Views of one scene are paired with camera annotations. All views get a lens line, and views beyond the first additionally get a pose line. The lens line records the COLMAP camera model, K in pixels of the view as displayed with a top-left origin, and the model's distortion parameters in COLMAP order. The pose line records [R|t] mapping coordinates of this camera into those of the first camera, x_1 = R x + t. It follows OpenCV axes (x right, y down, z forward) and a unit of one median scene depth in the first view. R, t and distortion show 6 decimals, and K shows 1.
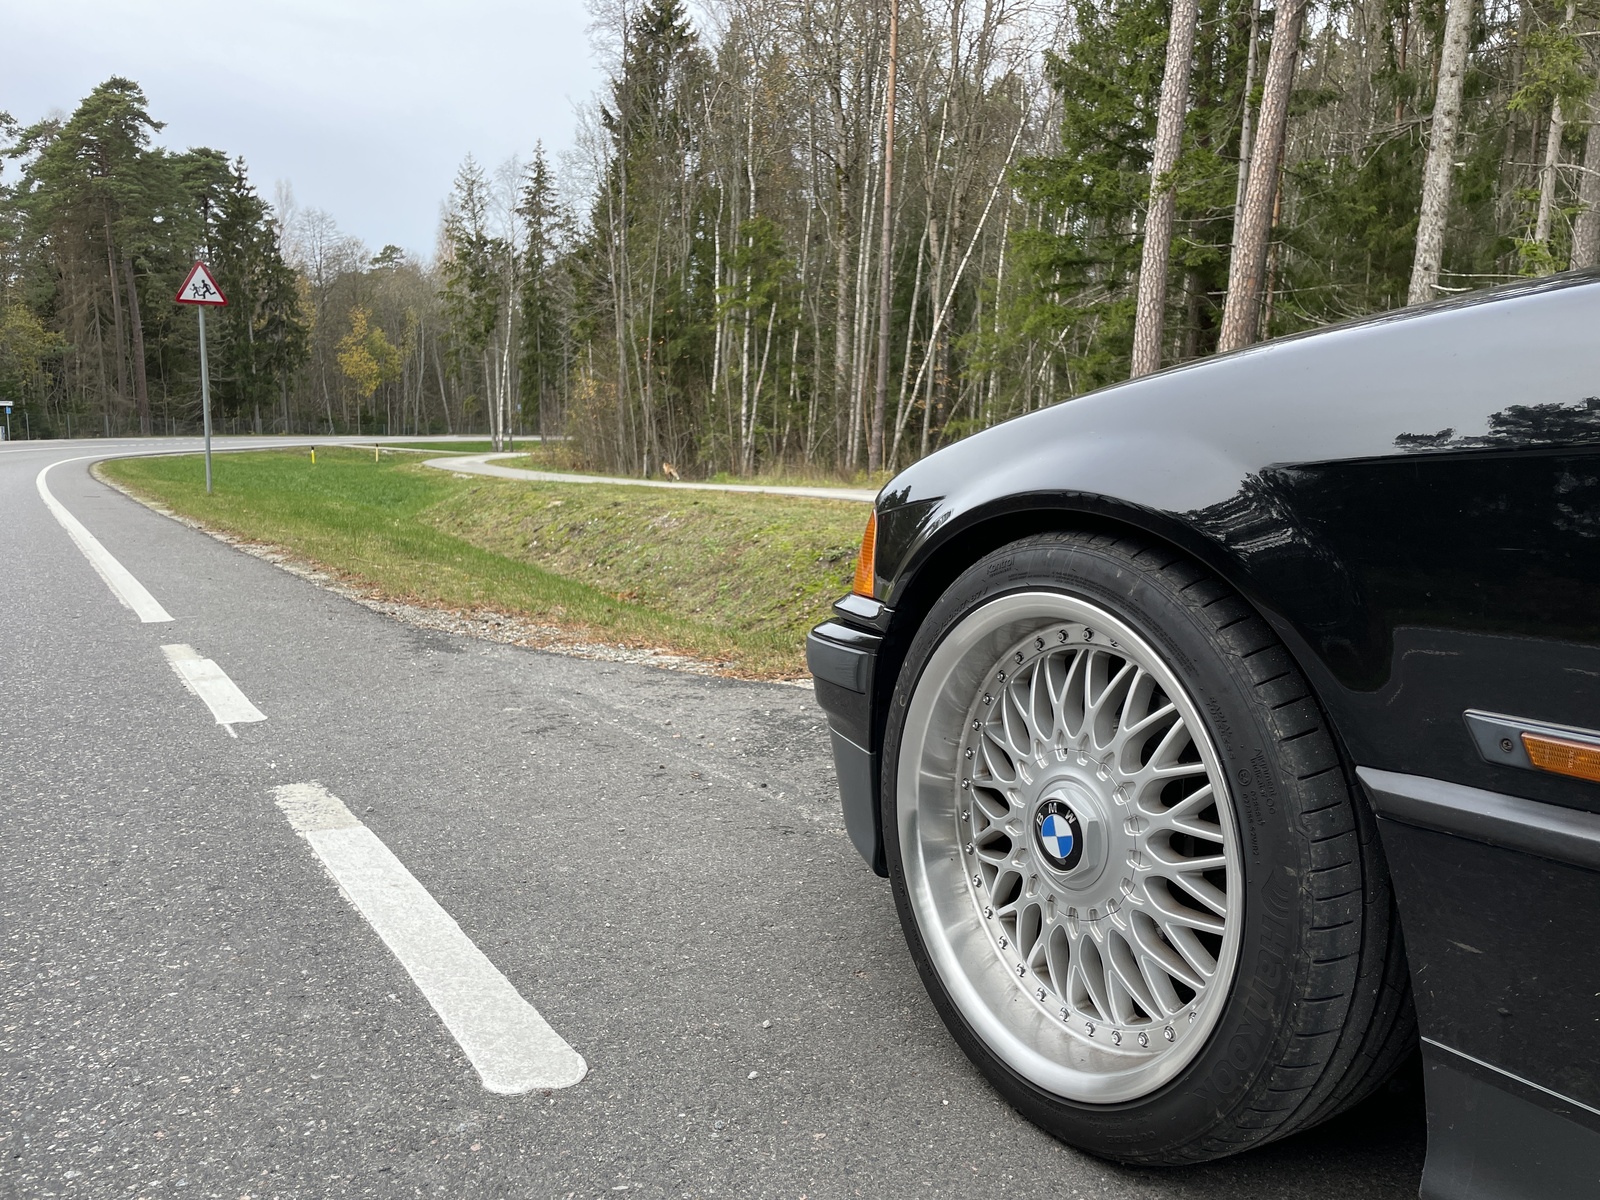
lens RADIAL K [[1214.9, 0, 809.6], [0, 1214.9, 587.4], [0, 0, 1]] dist [0.095850, -0.119700]
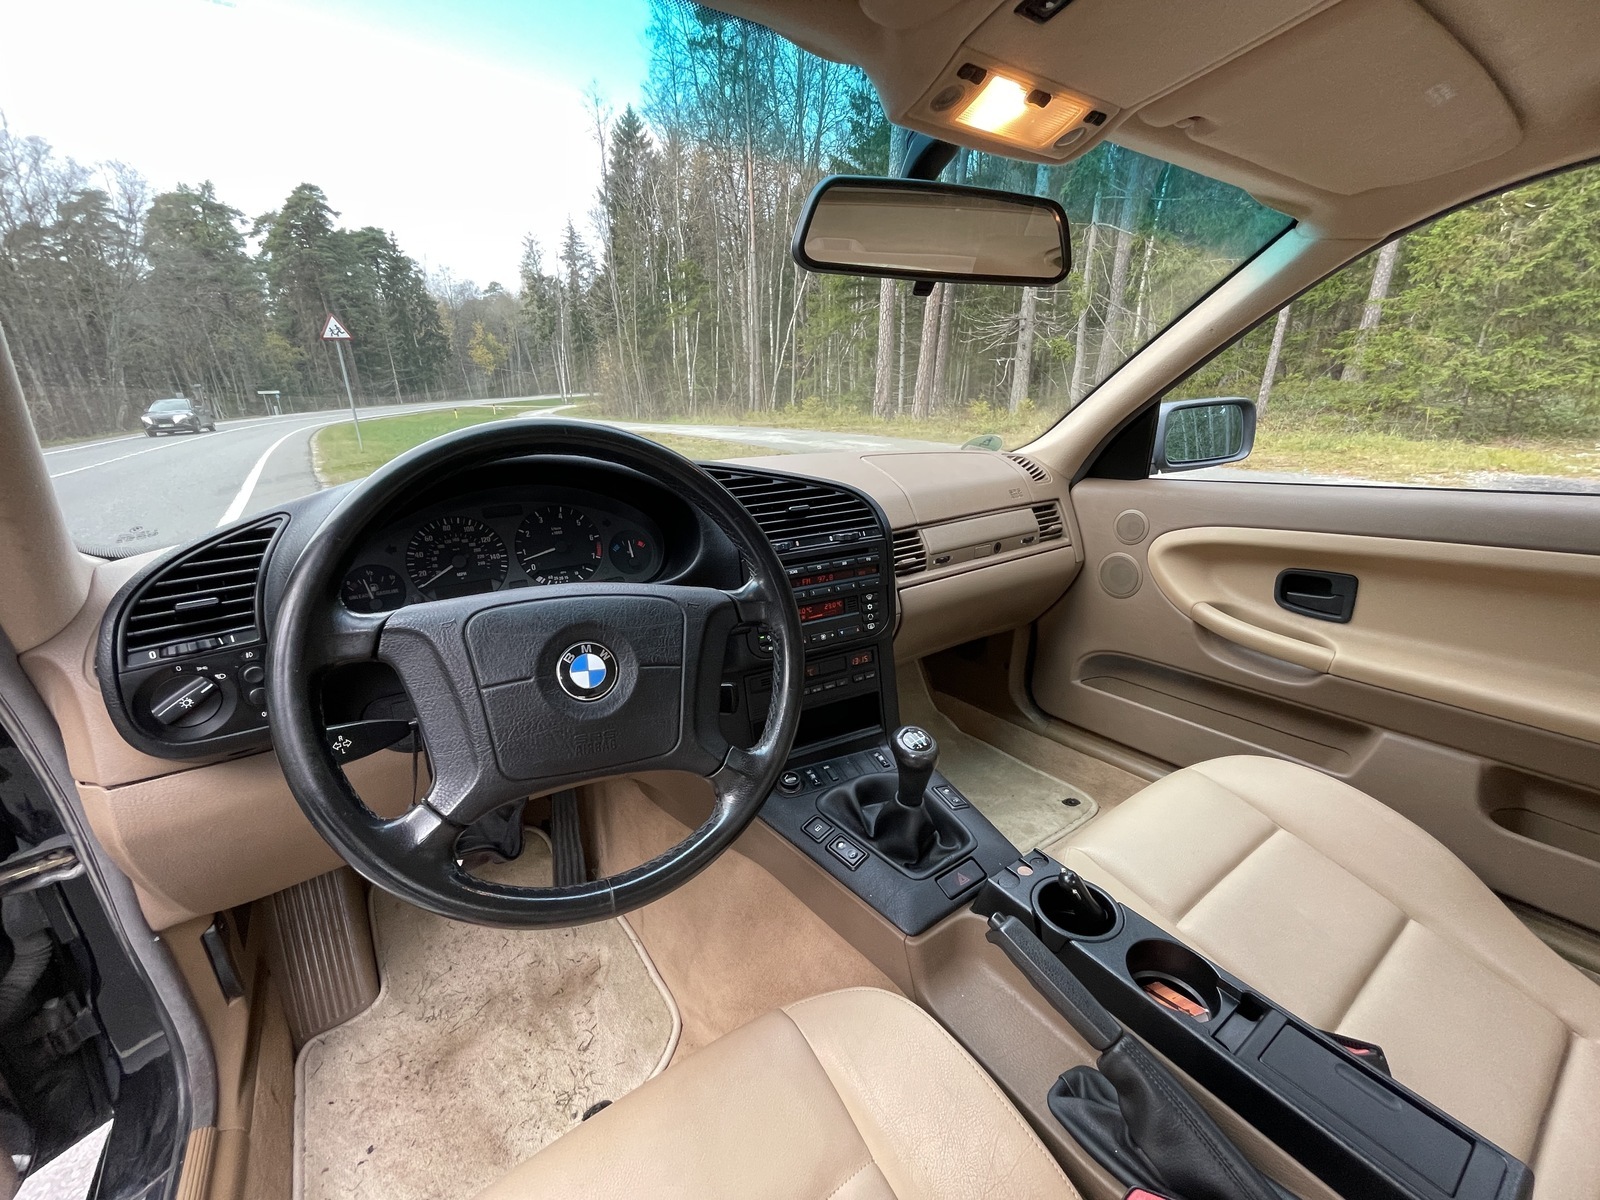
lens RADIAL K [[652.5, 0, 800.0], [0, 652.5, 600.0], [0, 0, 1]] dist [-0.003909, -0.000358]
pose [[0.996553, -0.066652, 0.049383, 0.018949], [0.055478, 0.978102, 0.200595, -0.004566], [-0.061672, -0.197164, 0.978429, -0.000092]]
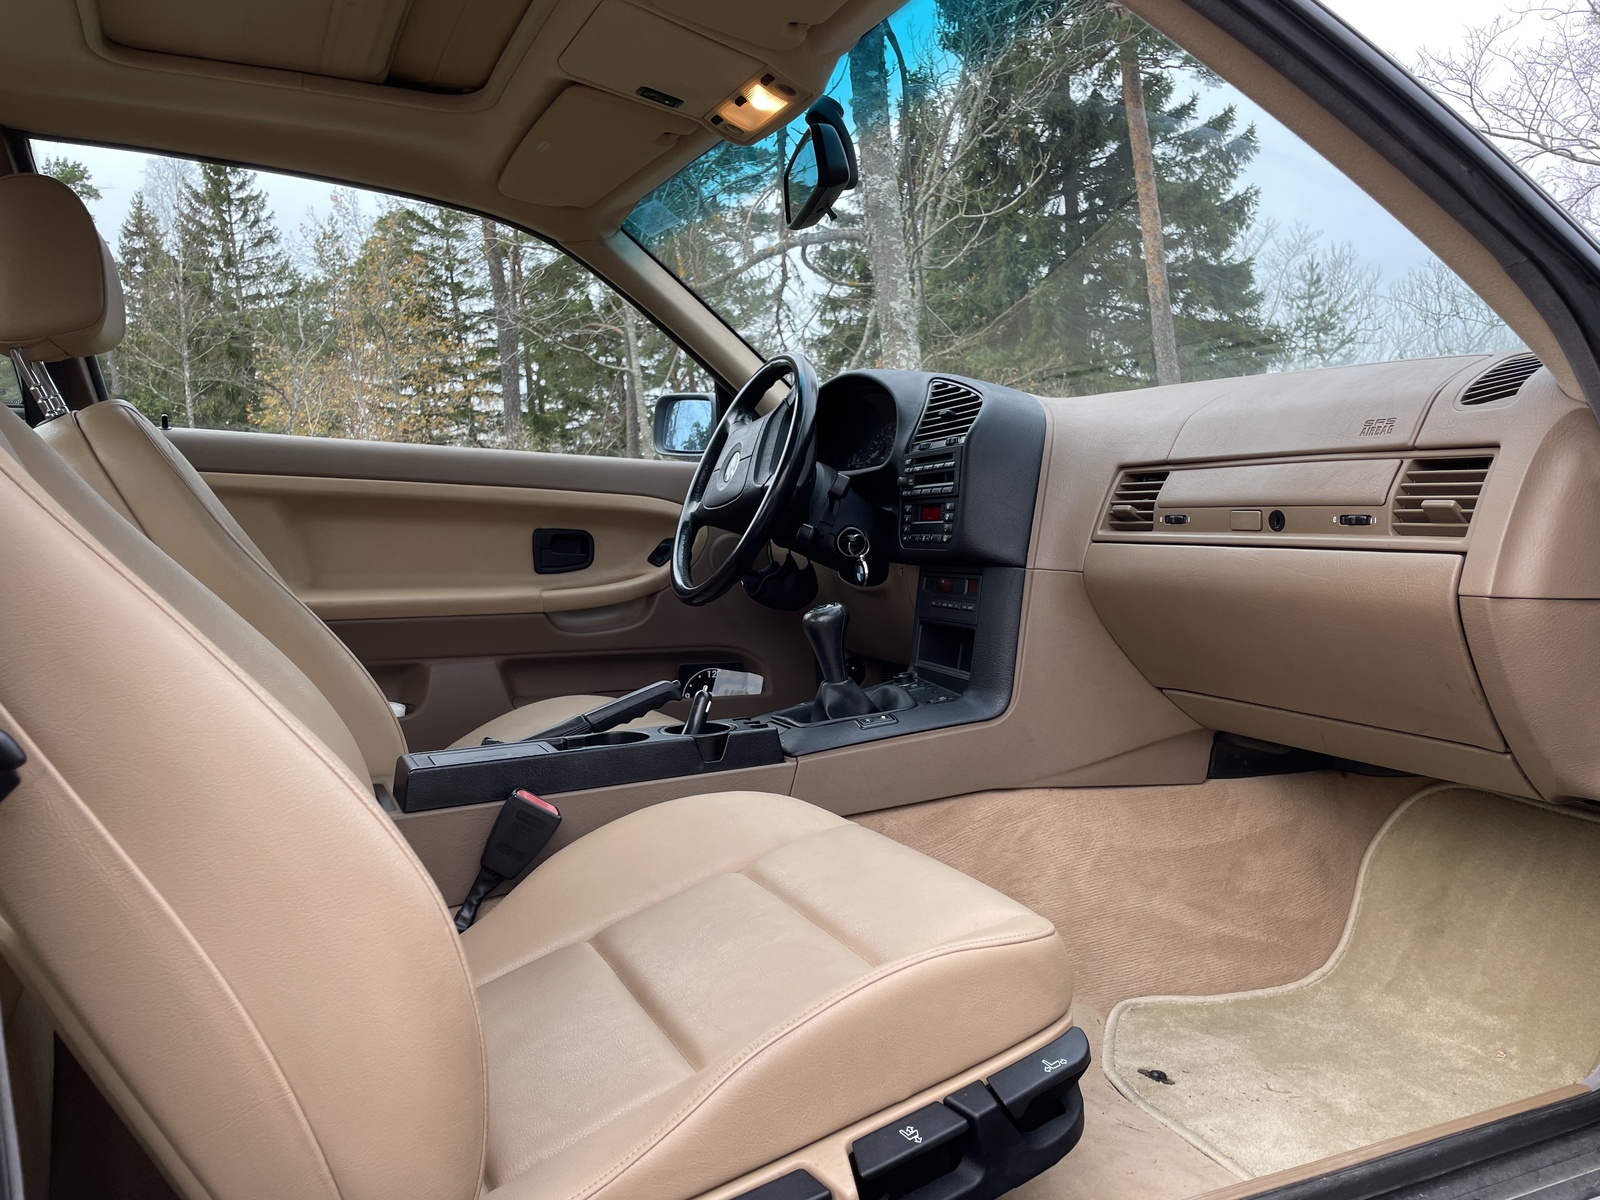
lens RADIAL K [[1214.9, 0, 809.6], [0, 1214.9, 587.4], [0, 0, 1]] dist [0.095850, -0.119700]
pose [[-0.112547, 0.041405, -0.992783, 0.713134], [-0.104559, 0.993091, 0.053271, 0.084570], [0.988130, 0.109800, -0.107440, 0.352413]]
